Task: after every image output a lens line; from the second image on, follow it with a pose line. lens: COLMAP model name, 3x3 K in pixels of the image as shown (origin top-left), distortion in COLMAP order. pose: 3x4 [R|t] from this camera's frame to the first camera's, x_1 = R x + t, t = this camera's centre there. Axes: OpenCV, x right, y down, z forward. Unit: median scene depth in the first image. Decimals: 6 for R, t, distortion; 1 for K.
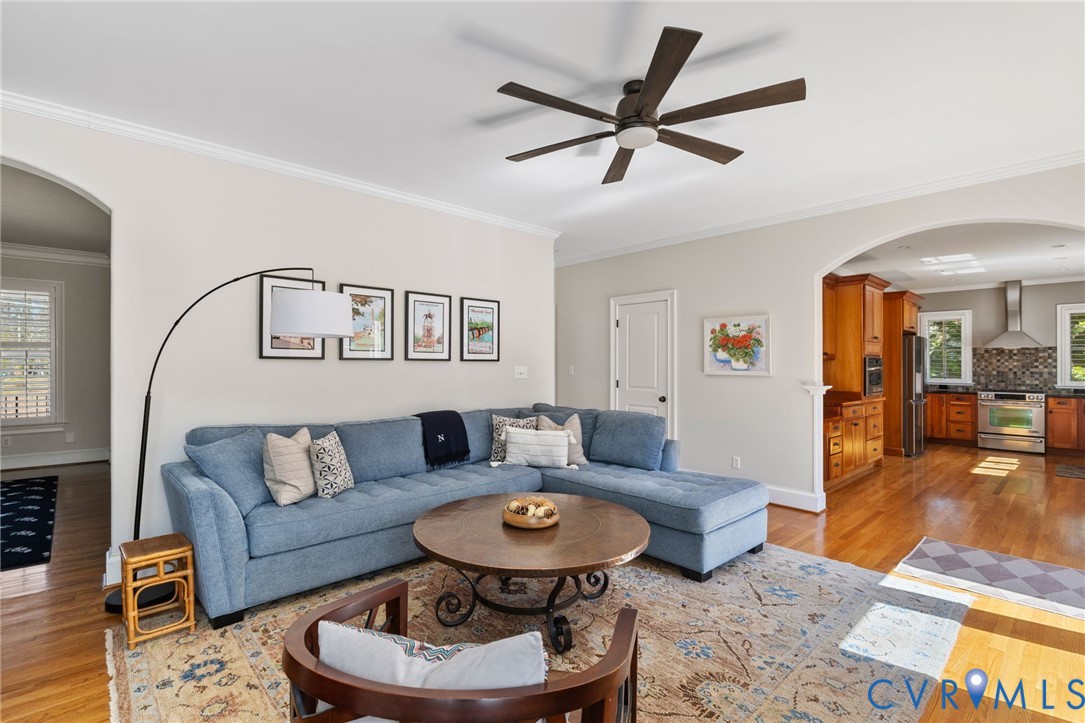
lens RADIAL K [[475.9, 0, 551.6], [0, 475.9, 360.2], [0, 0, 1]] dist [-0.001595, 0.000321]
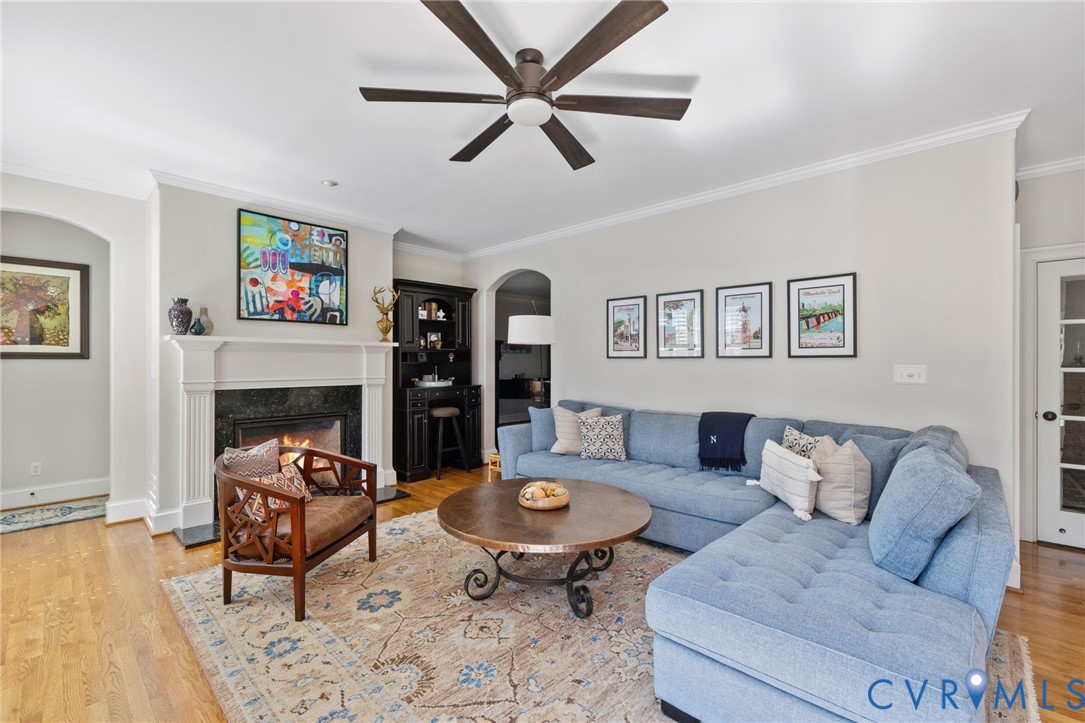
lens RADIAL K [[475.9, 0, 552.1], [0, 475.9, 359.1], [0, 0, 1]] dist [-0.001595, 0.000321]
pose [[0.088855, -0.011220, -0.995981, 0.652090], [0.007694, 0.999914, -0.010578, 0.010508], [0.996015, -0.006723, 0.088934, 0.569907]]
